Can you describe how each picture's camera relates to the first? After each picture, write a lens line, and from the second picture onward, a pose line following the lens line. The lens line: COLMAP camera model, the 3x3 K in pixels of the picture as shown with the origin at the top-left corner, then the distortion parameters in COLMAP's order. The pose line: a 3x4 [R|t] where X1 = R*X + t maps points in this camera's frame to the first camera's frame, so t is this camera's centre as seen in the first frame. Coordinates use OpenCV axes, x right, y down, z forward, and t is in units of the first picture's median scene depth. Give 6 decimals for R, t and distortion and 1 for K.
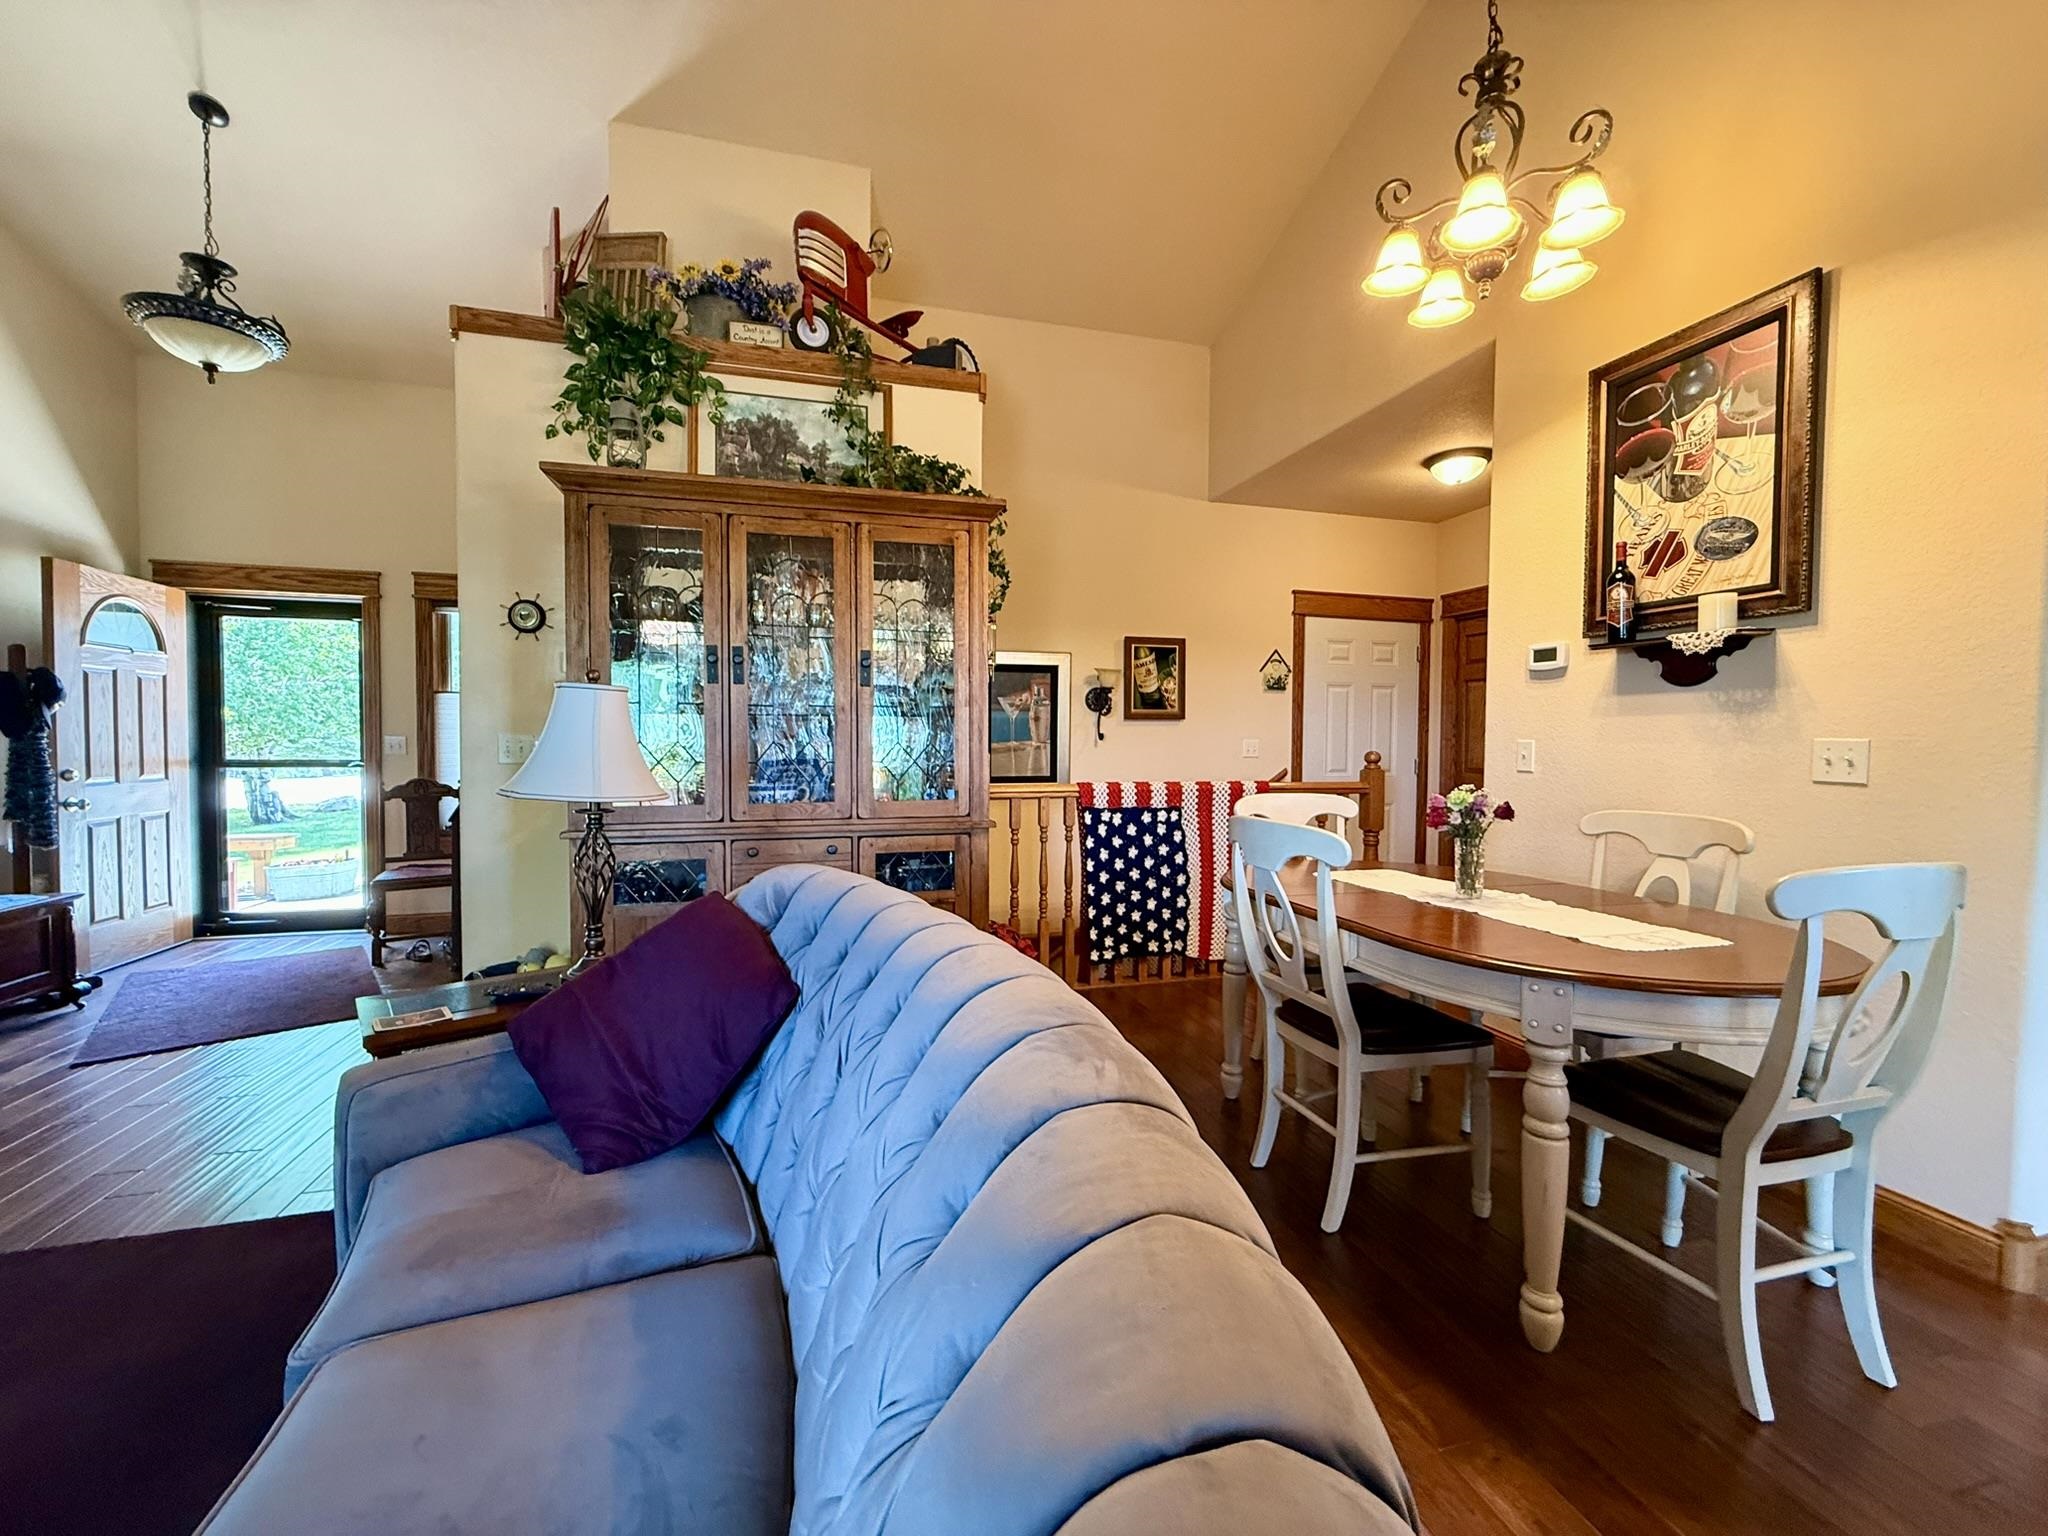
lens RADIAL K [[818.5, 0, 1011.4], [0, 818.5, 769.6], [0, 0, 1]] dist [0.001089, 0.000016]
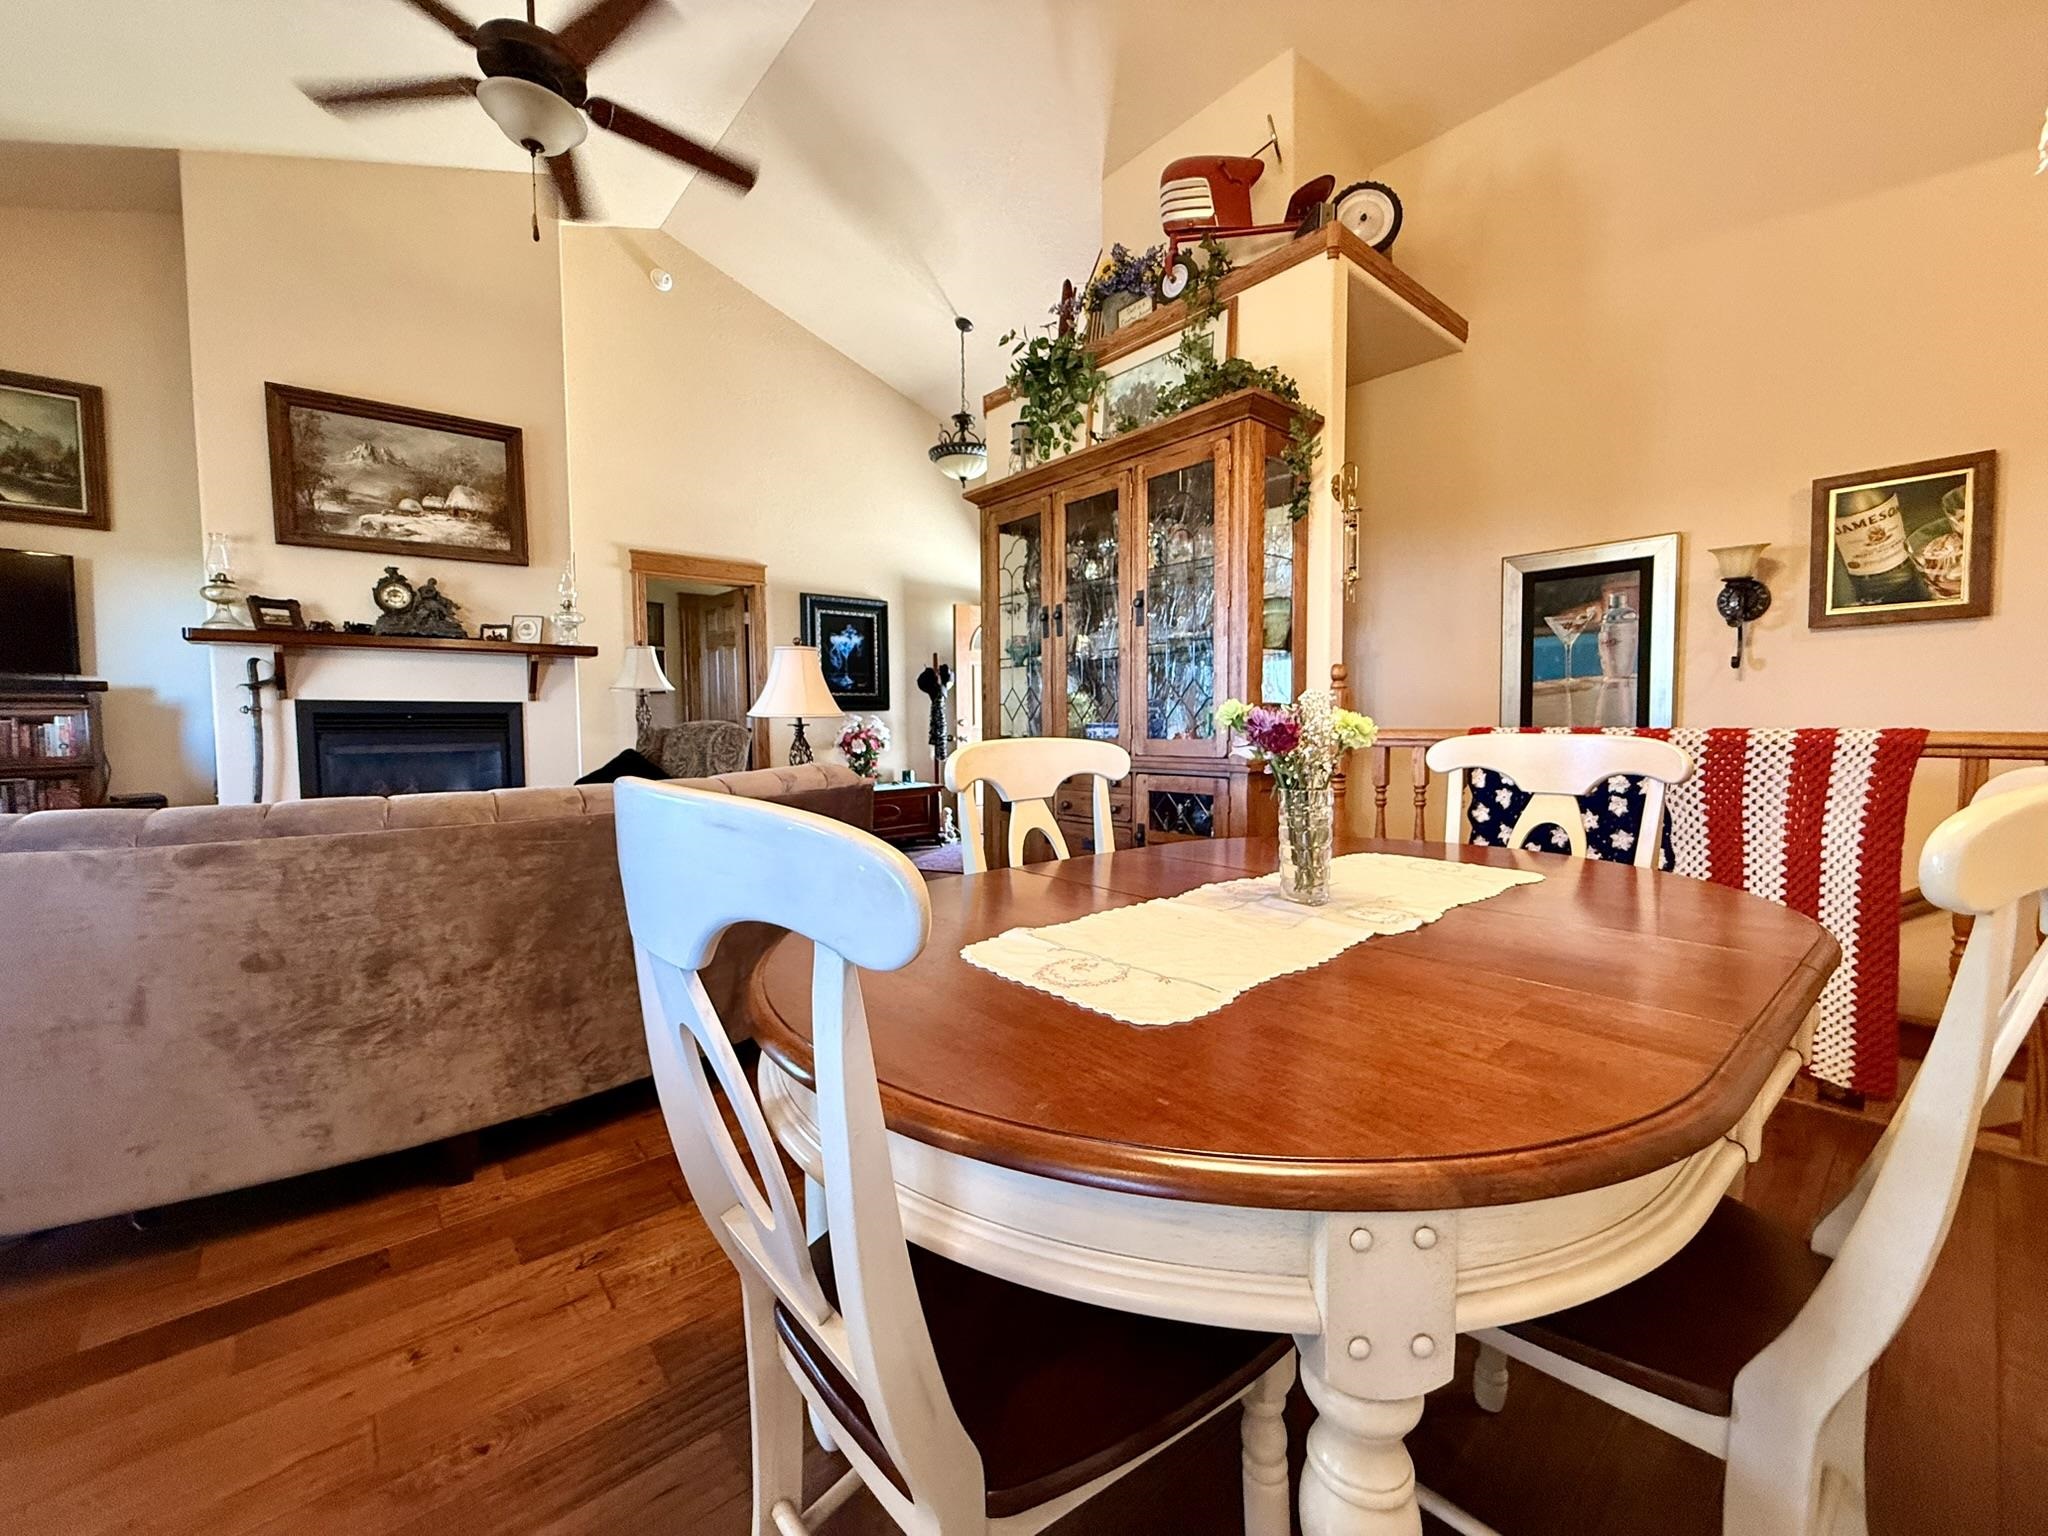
lens RADIAL K [[818.5, 0, 1011.4], [0, 818.5, 769.6], [0, 0, 1]] dist [0.001089, 0.000016]
pose [[0.415938, 0.048746, -0.908086, 0.613538], [-0.020731, 0.998811, 0.044121, 0.031572], [0.909157, 0.000474, 0.416454, 0.378841]]
